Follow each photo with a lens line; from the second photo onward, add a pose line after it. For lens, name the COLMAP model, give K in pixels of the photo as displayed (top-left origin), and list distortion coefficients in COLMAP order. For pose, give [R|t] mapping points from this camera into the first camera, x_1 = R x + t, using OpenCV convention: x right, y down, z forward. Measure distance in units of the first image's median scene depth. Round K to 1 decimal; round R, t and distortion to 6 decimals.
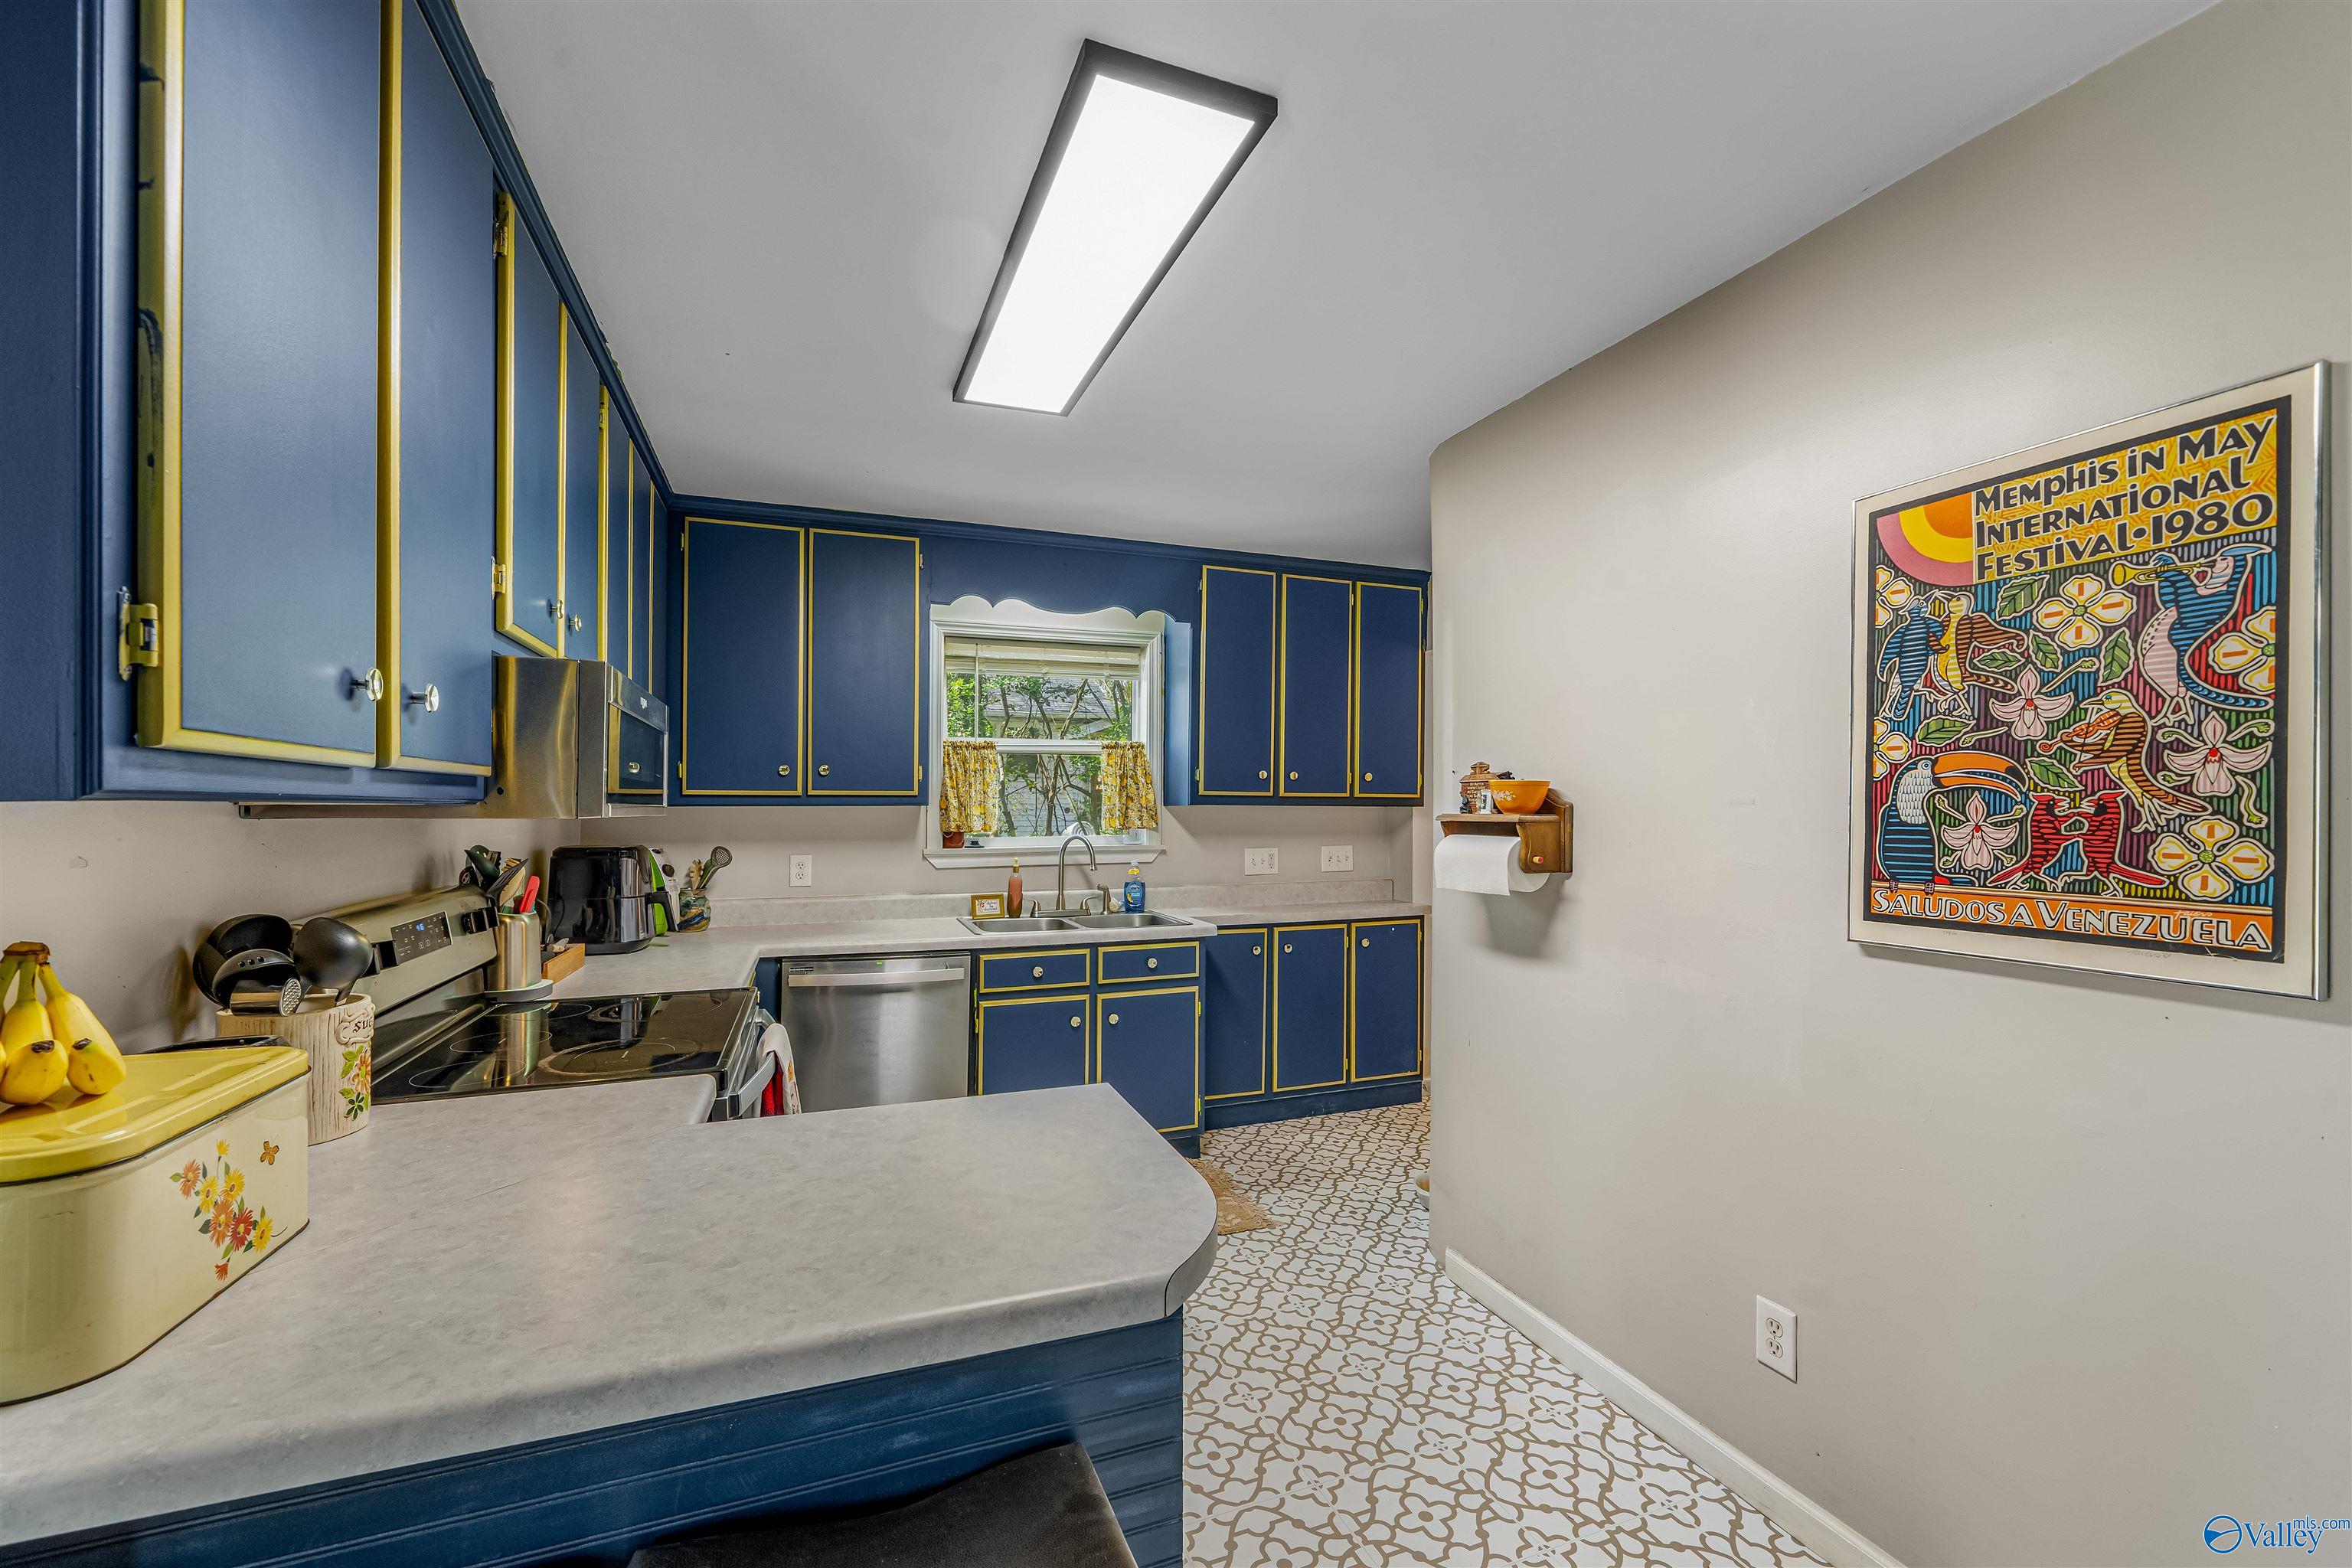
lens RADIAL K [[939.8, 0, 1182.4], [0, 939.8, 806.0], [0, 0, 1]] dist [-0.002063, 0.000539]
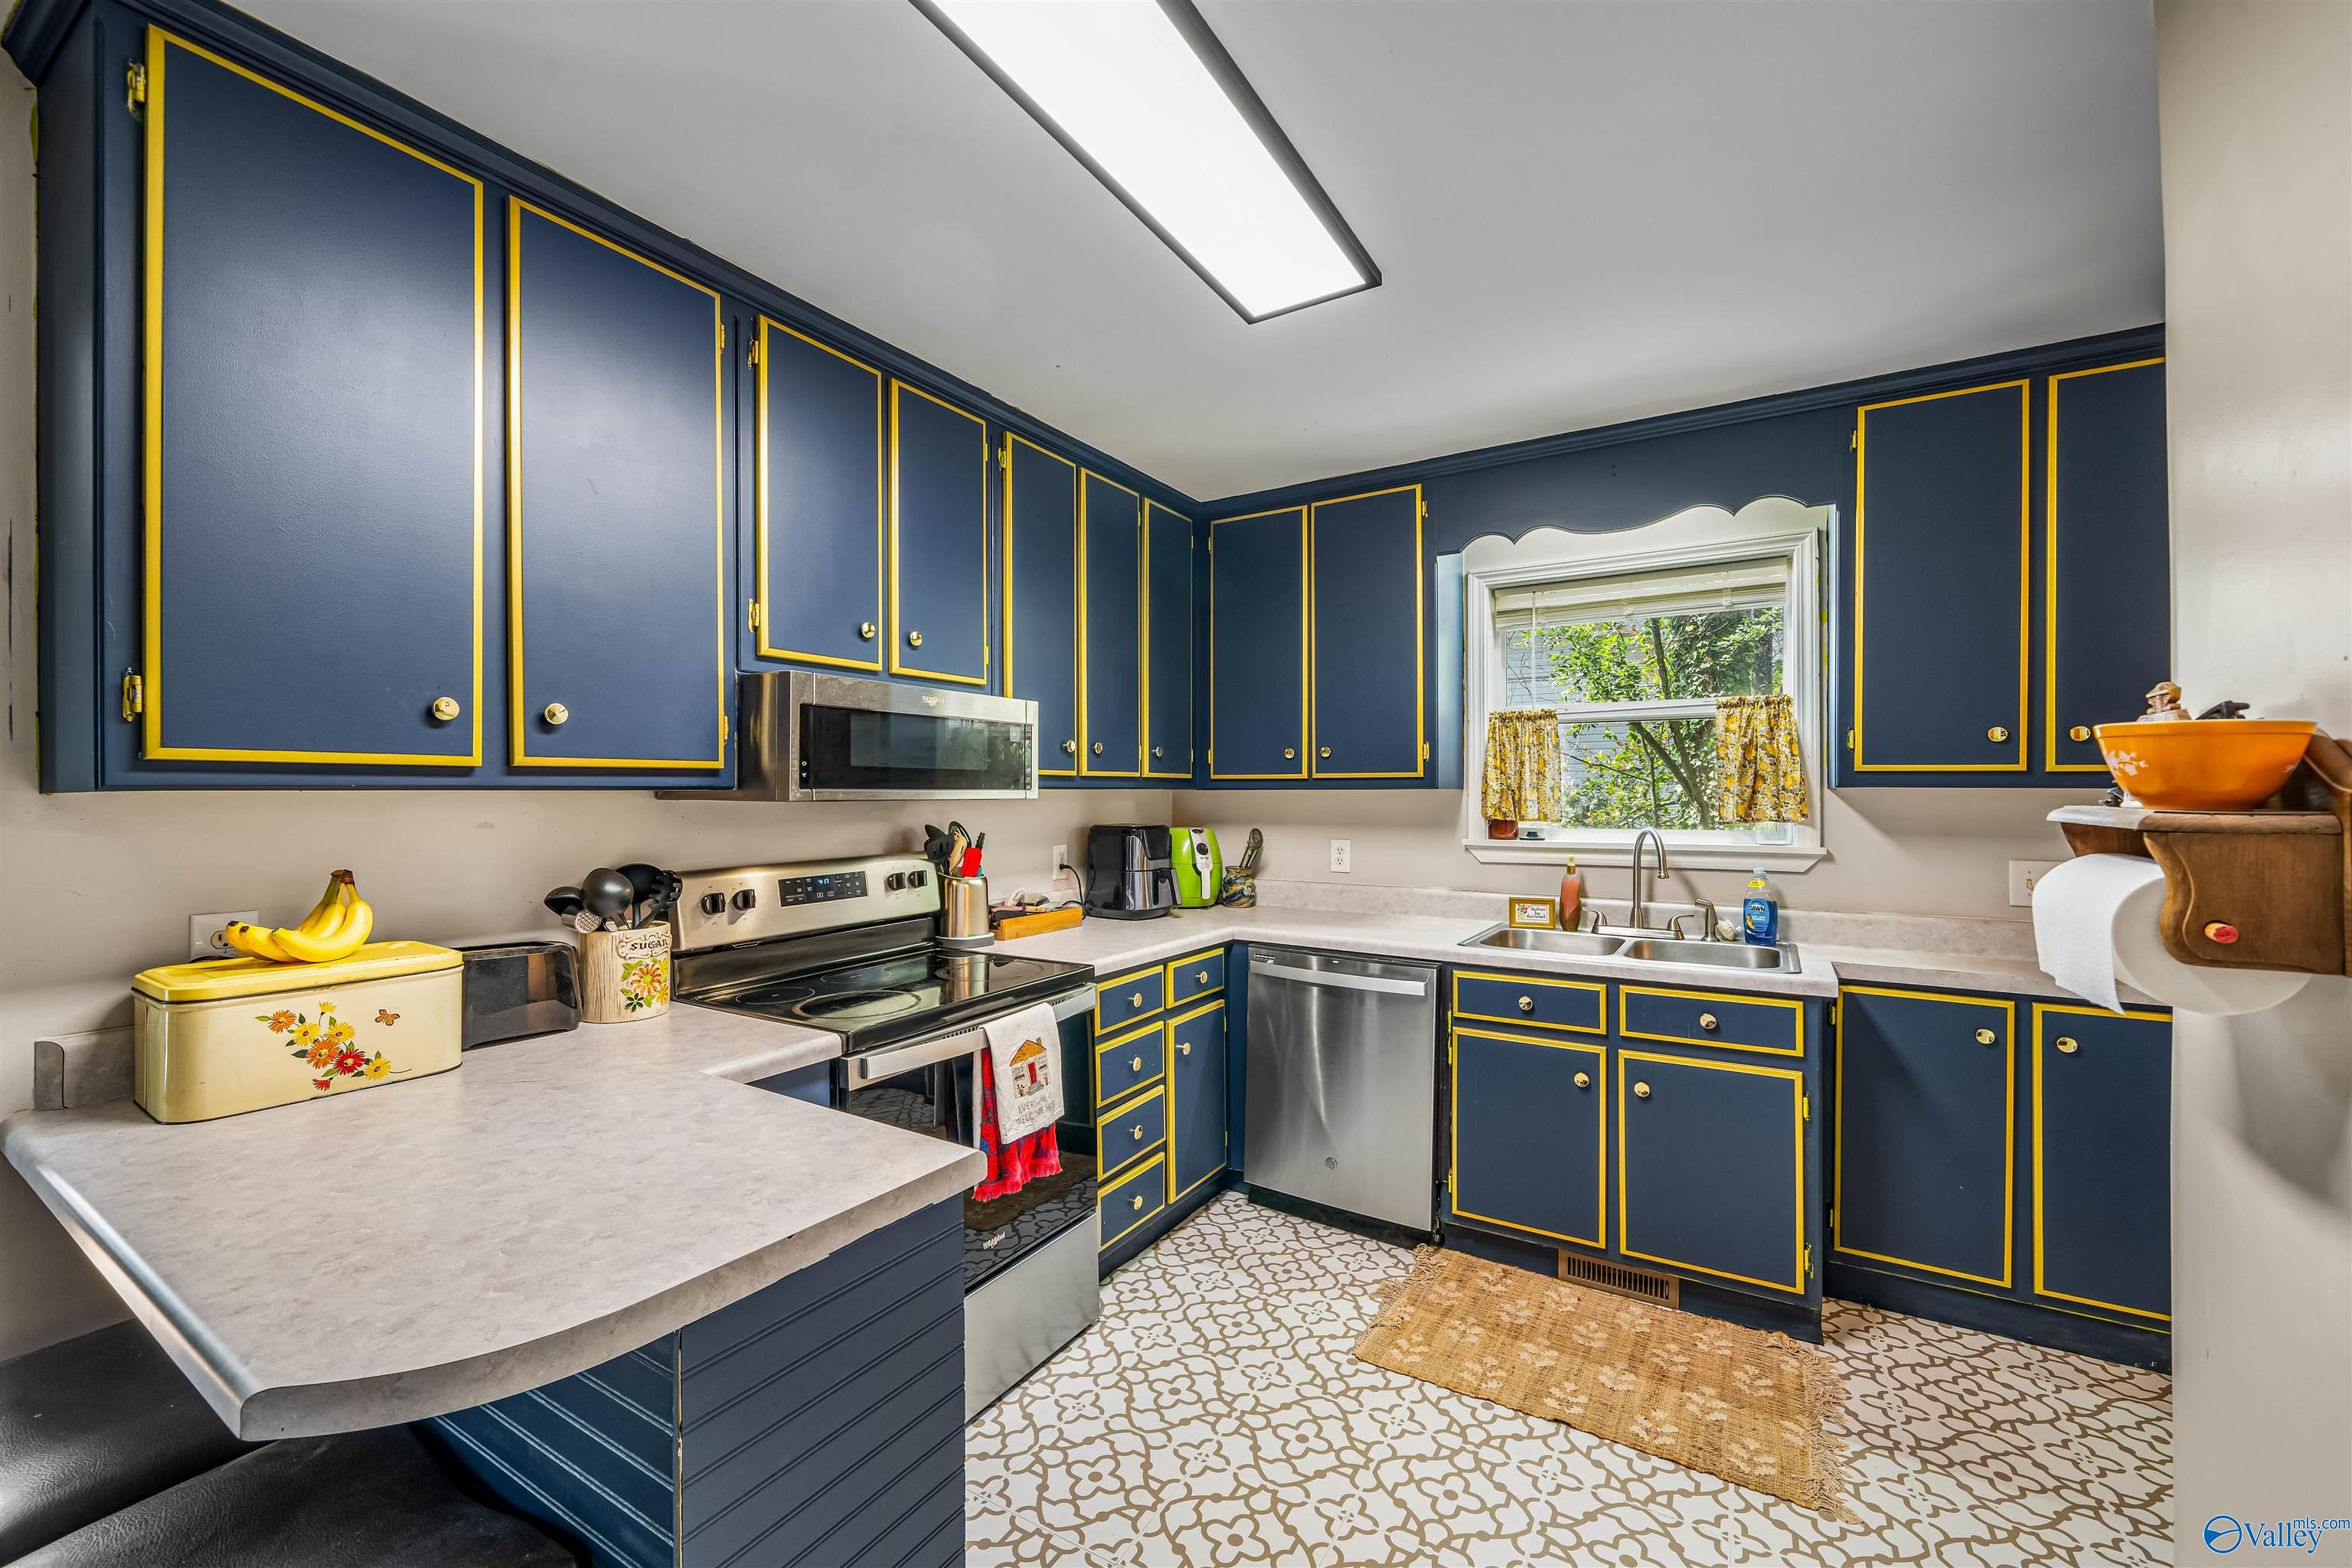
lens RADIAL K [[939.8, 0, 1180.7], [0, 939.8, 781.4], [0, 0, 1]] dist [-0.002063, 0.000539]
pose [[0.608404, -0.008722, -0.793579, 0.267522], [0.002615, 0.999956, -0.008985, -0.000234], [0.793623, 0.003392, 0.608401, 0.279760]]
